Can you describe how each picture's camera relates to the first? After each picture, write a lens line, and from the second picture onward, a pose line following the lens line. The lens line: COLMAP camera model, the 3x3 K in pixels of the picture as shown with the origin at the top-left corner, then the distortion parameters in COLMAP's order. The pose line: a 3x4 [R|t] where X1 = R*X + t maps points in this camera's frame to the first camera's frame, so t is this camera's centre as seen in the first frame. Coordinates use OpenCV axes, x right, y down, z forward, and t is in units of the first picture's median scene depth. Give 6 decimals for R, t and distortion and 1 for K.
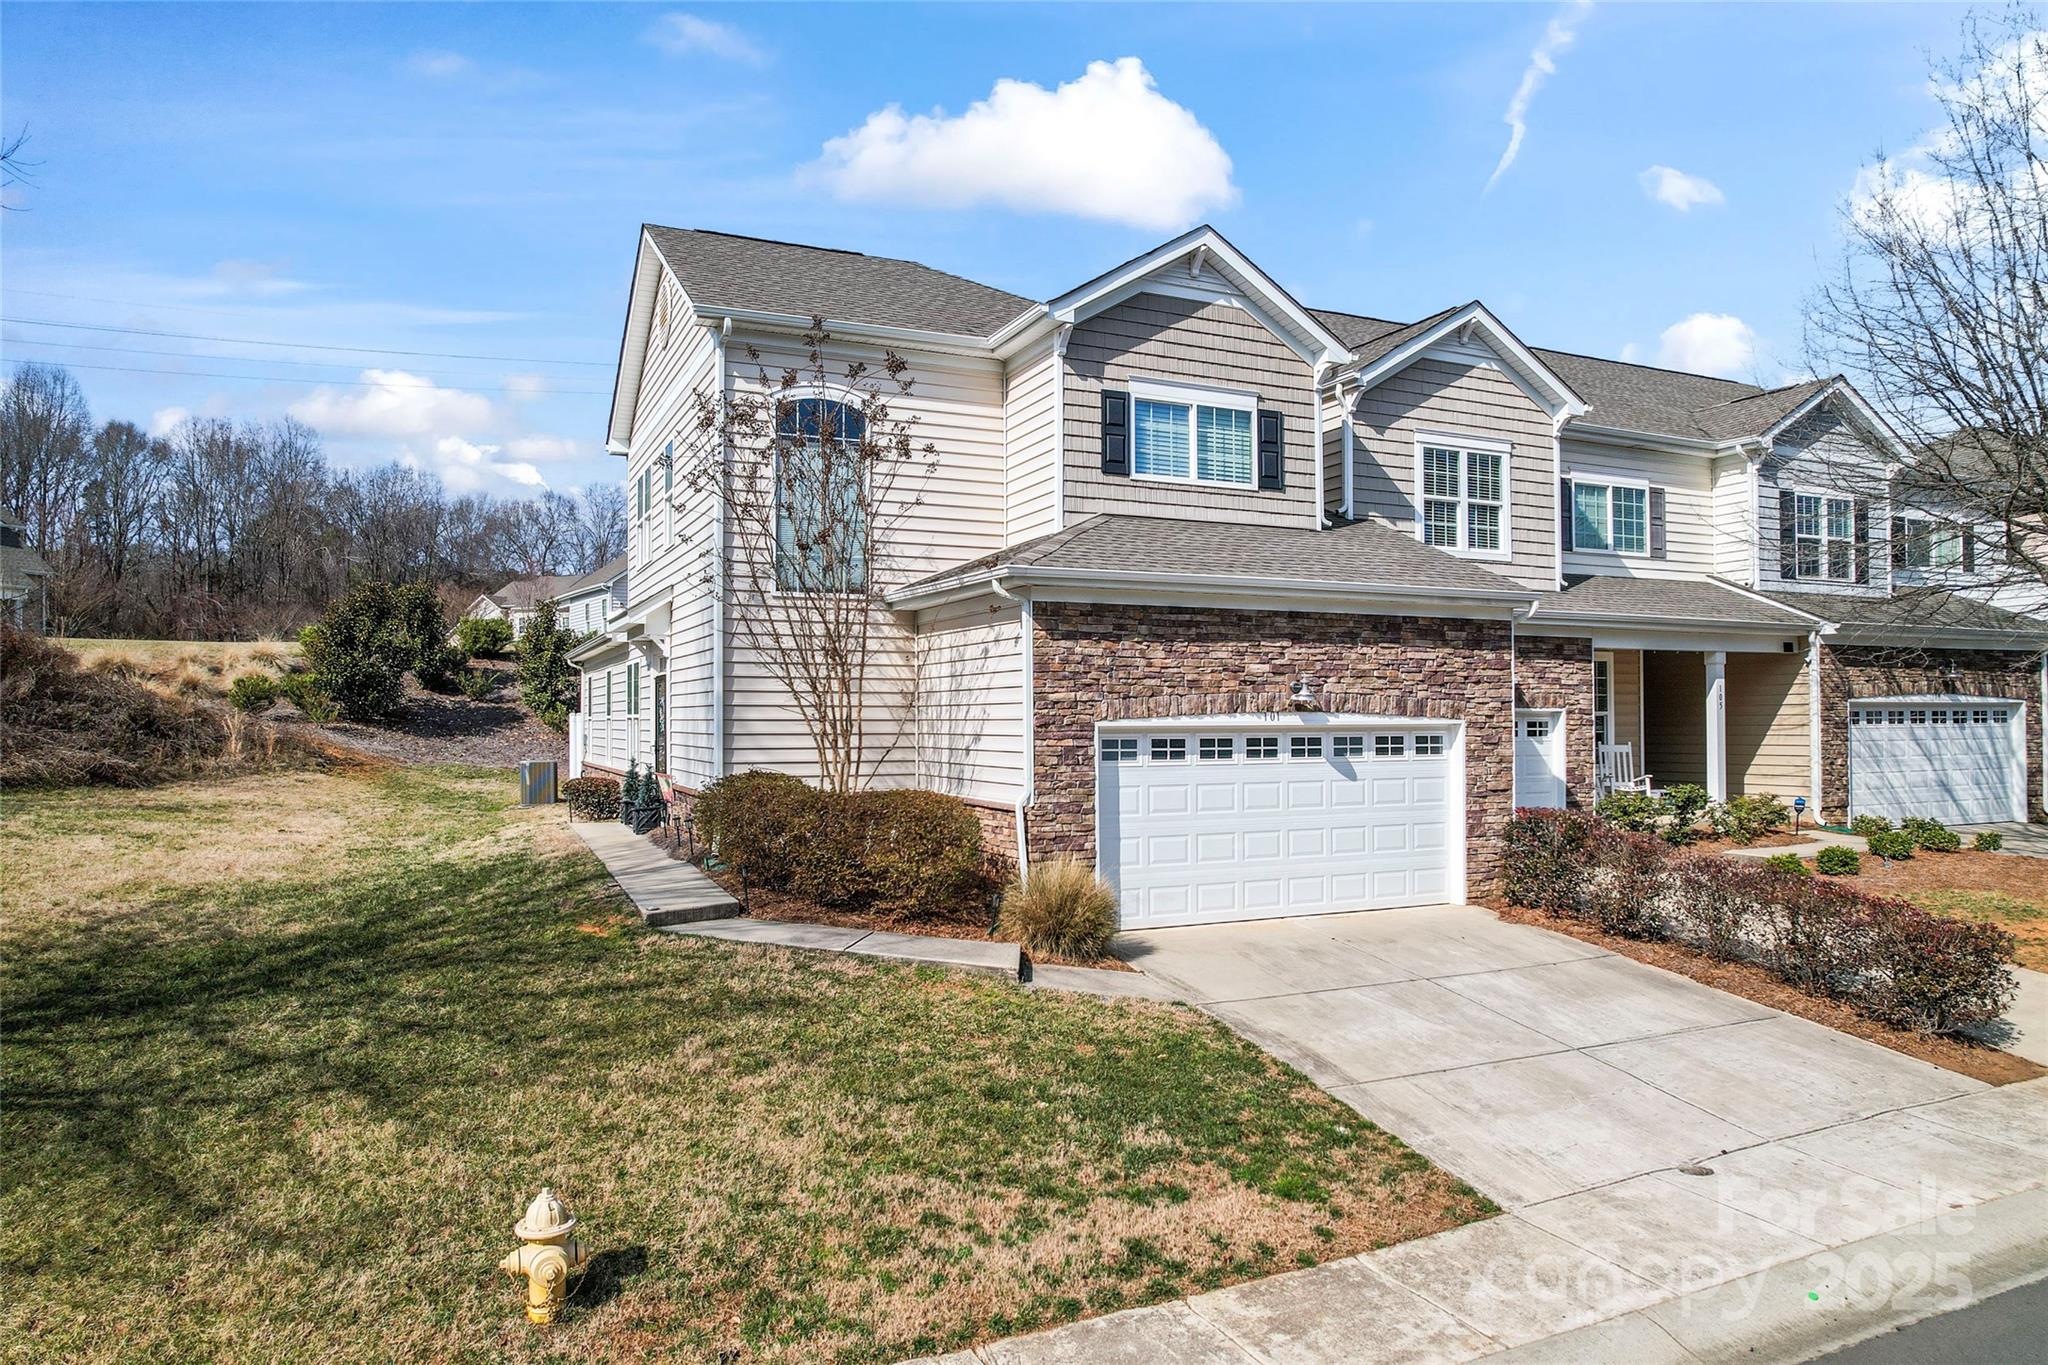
lens RADIAL K [[1313.7, 0, 1036.5], [0, 1313.7, 665.9], [0, 0, 1]] dist [-0.055341, 0.045698]
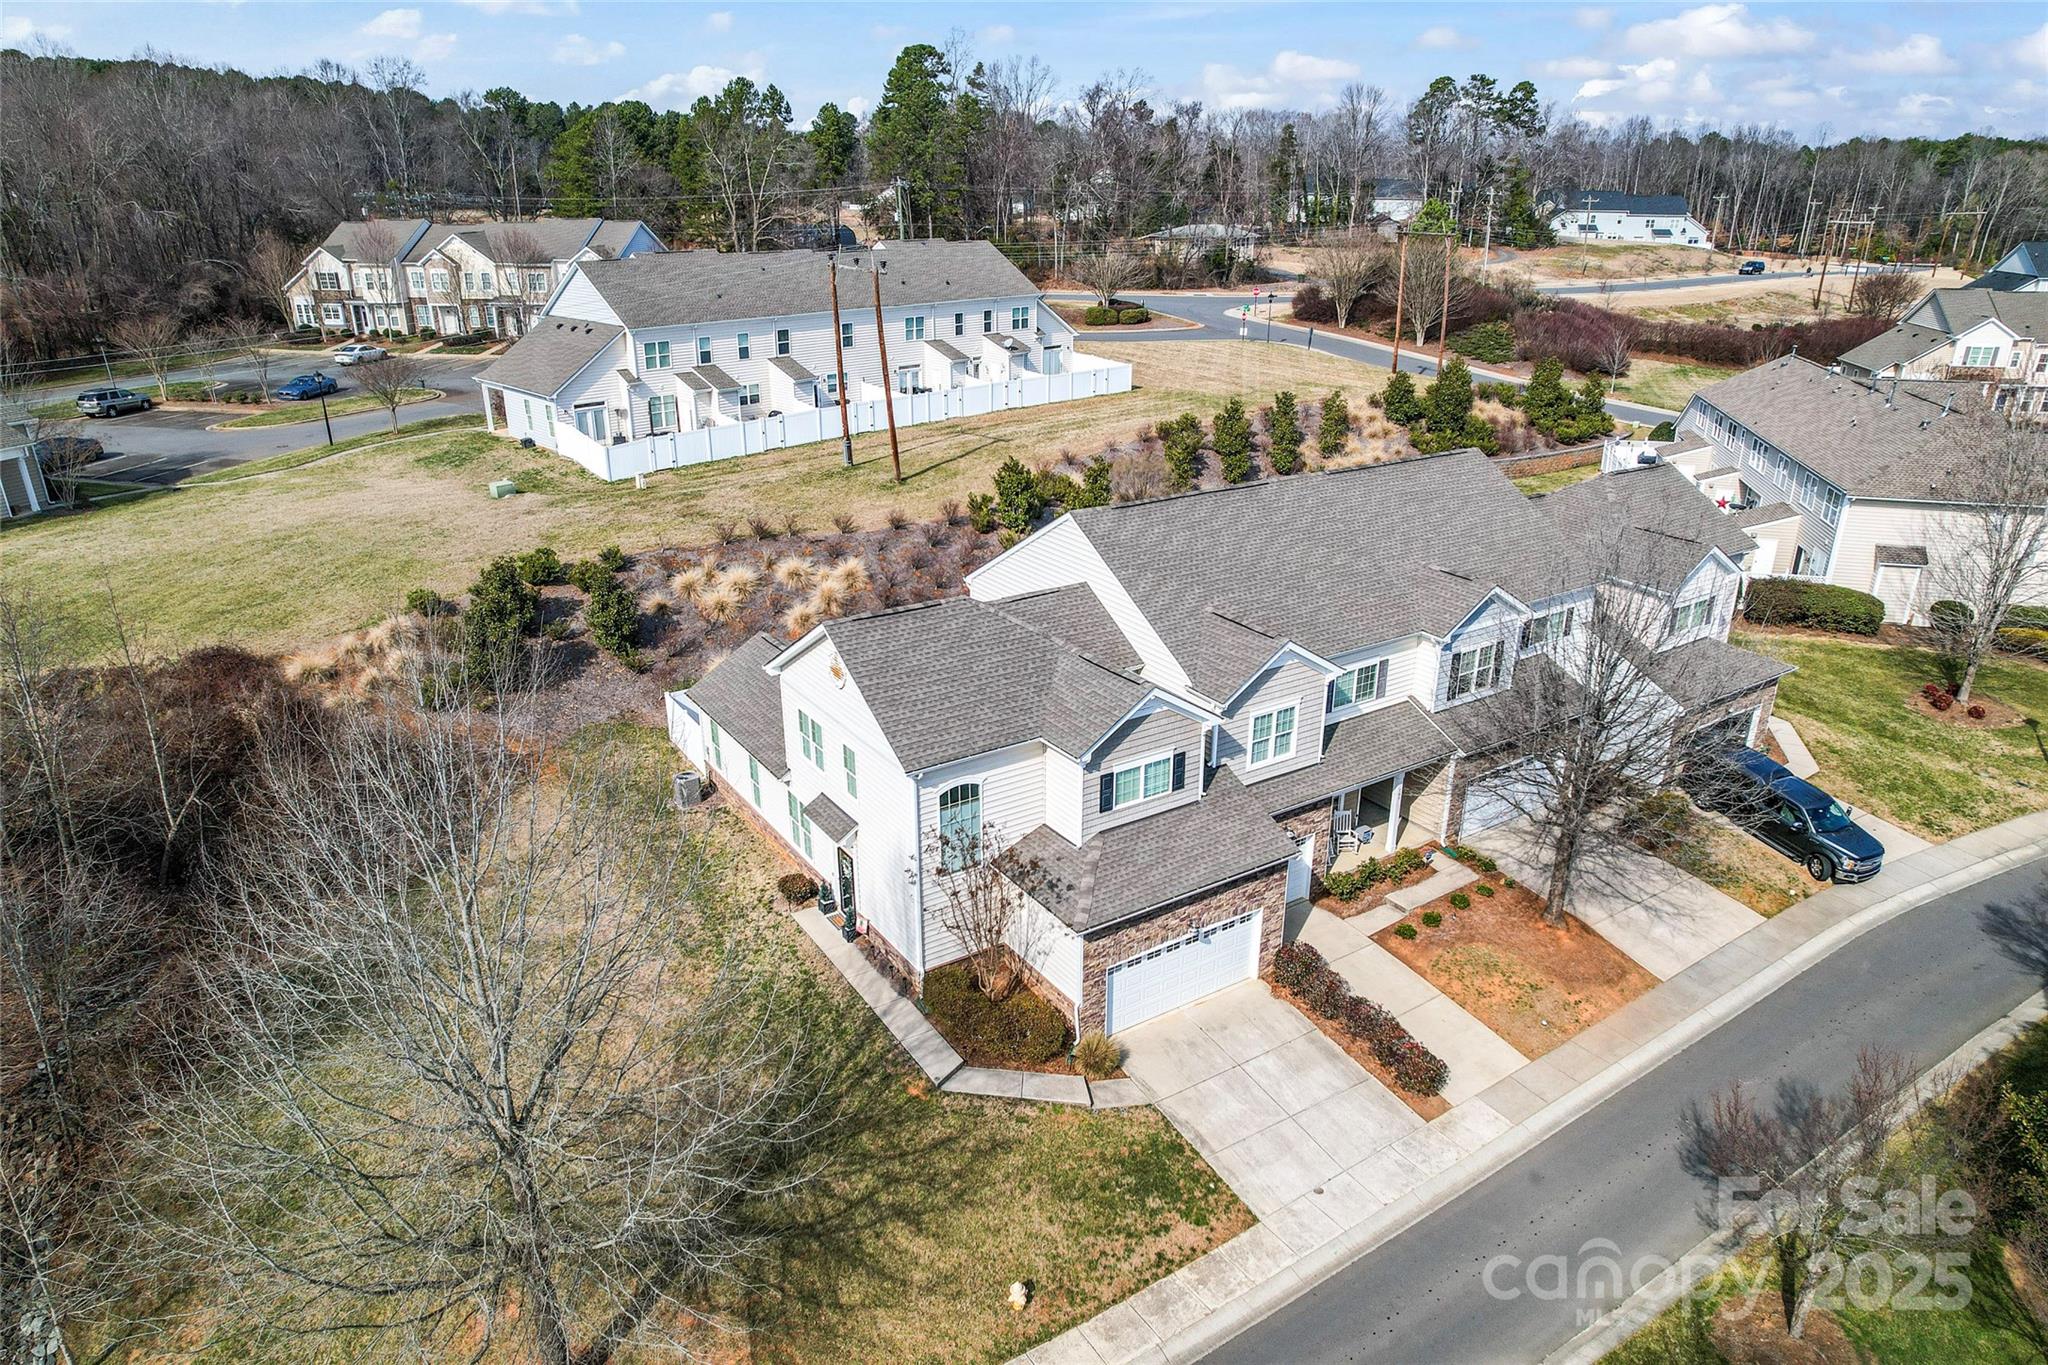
lens RADIAL K [[1313.7, 0, 1004.4], [0, 1313.7, 651.1], [0, 0, 1]] dist [-0.055341, 0.045698]
pose [[0.992167, -0.047498, 0.115534, -0.328528], [-0.000049, 0.924740, 0.380598, -1.185457], [-0.124916, -0.377623, 0.917495, -0.775913]]
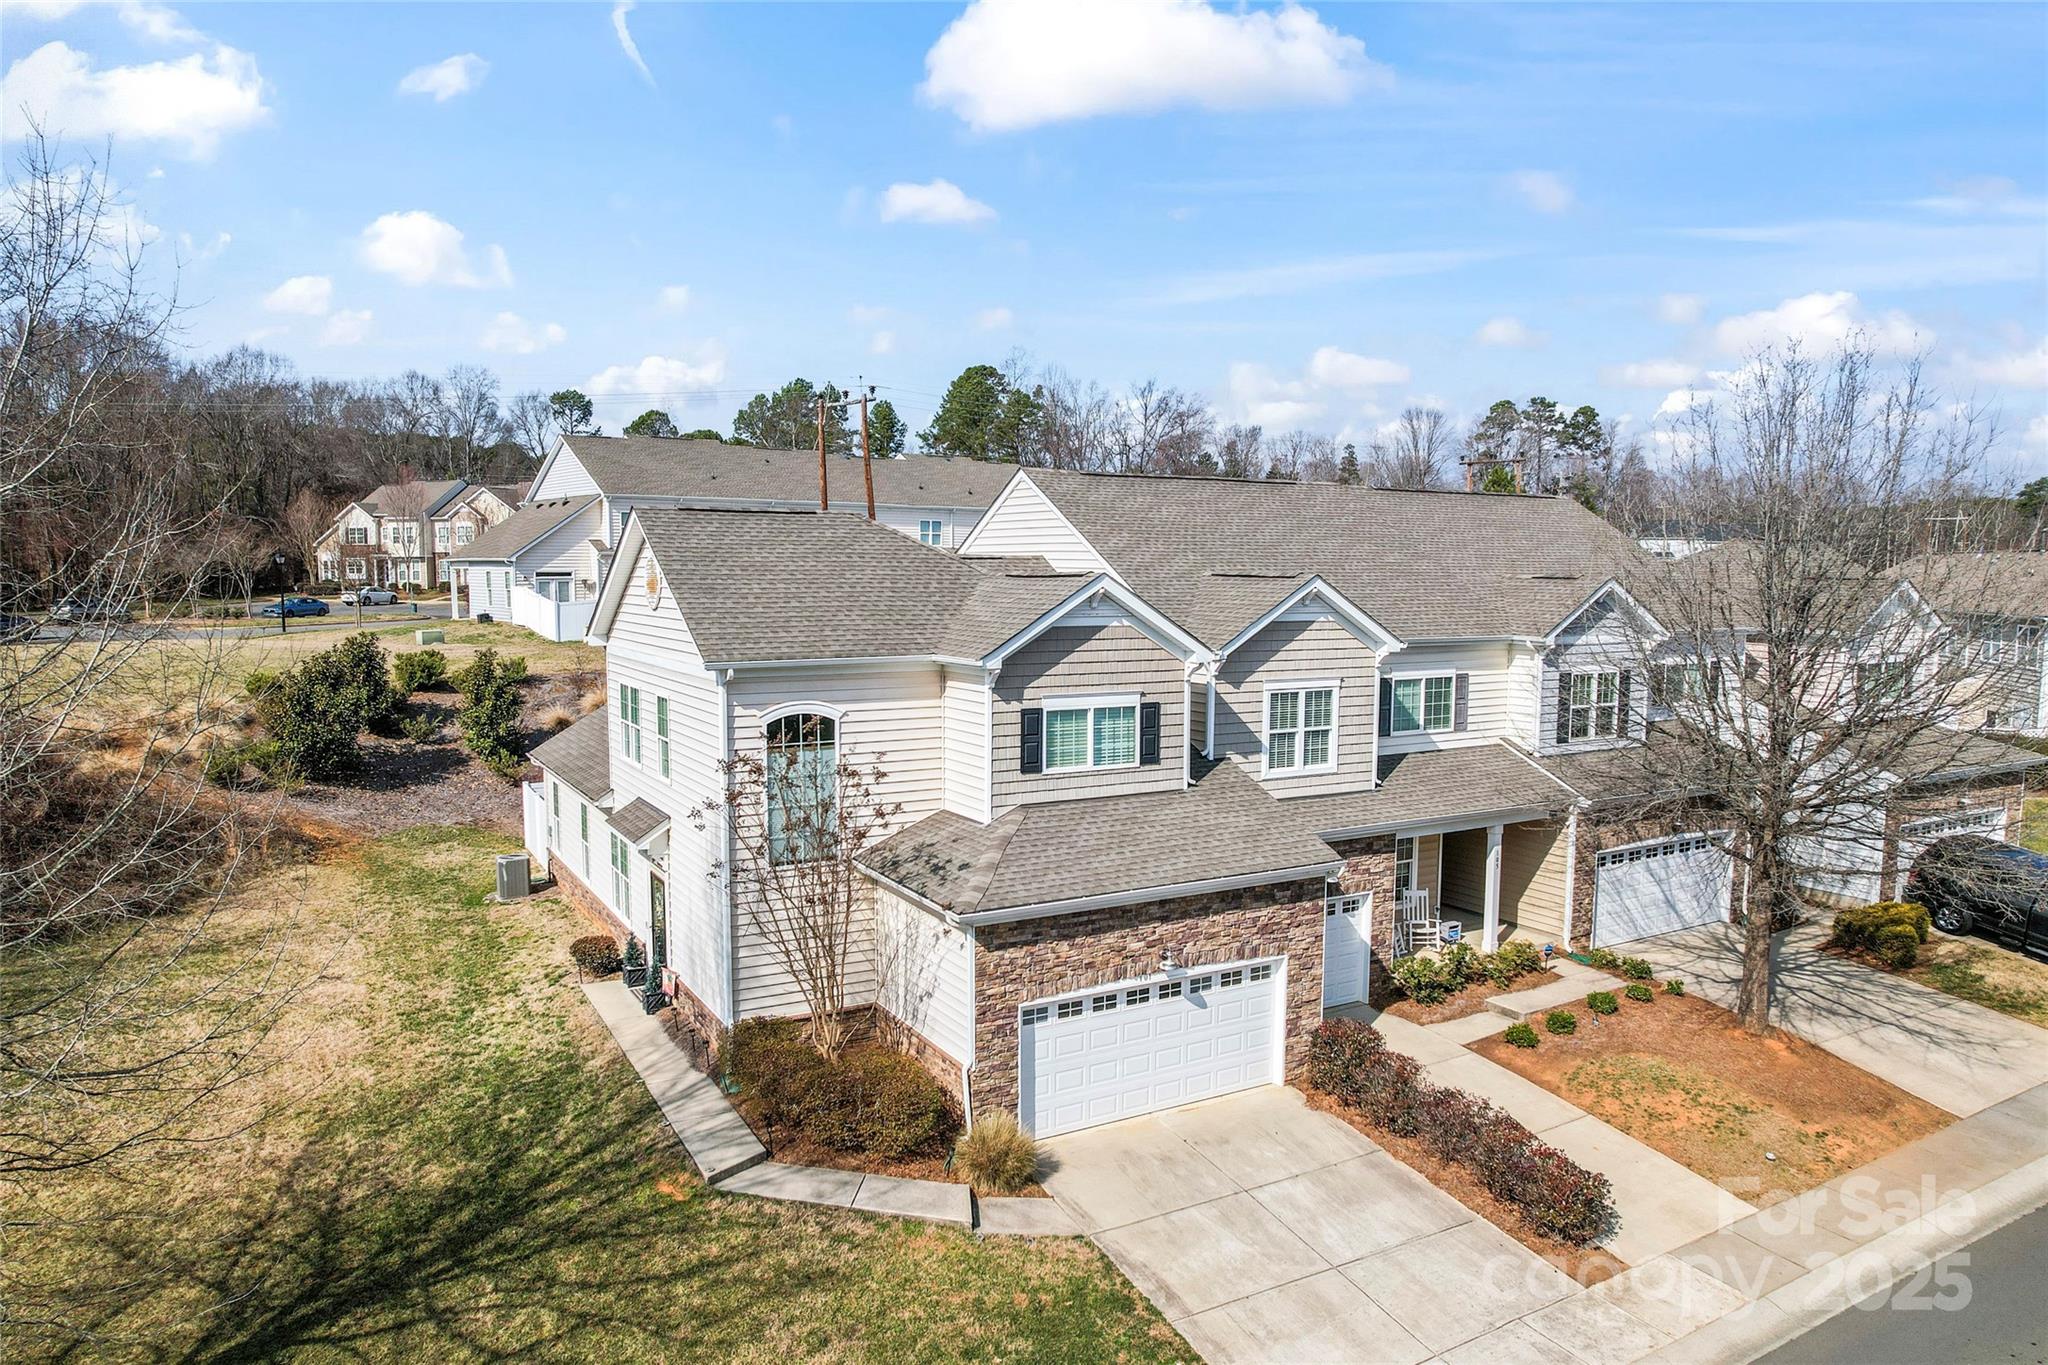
lens RADIAL K [[1313.7, 0, 1014.1], [0, 1313.7, 695.5], [0, 0, 1]] dist [-0.055341, 0.045698]
pose [[0.997397, -0.003474, 0.072023, -0.051405], [-0.006232, 0.990949, 0.134092, -0.409085], [-0.071837, -0.134191, 0.988348, -0.284557]]
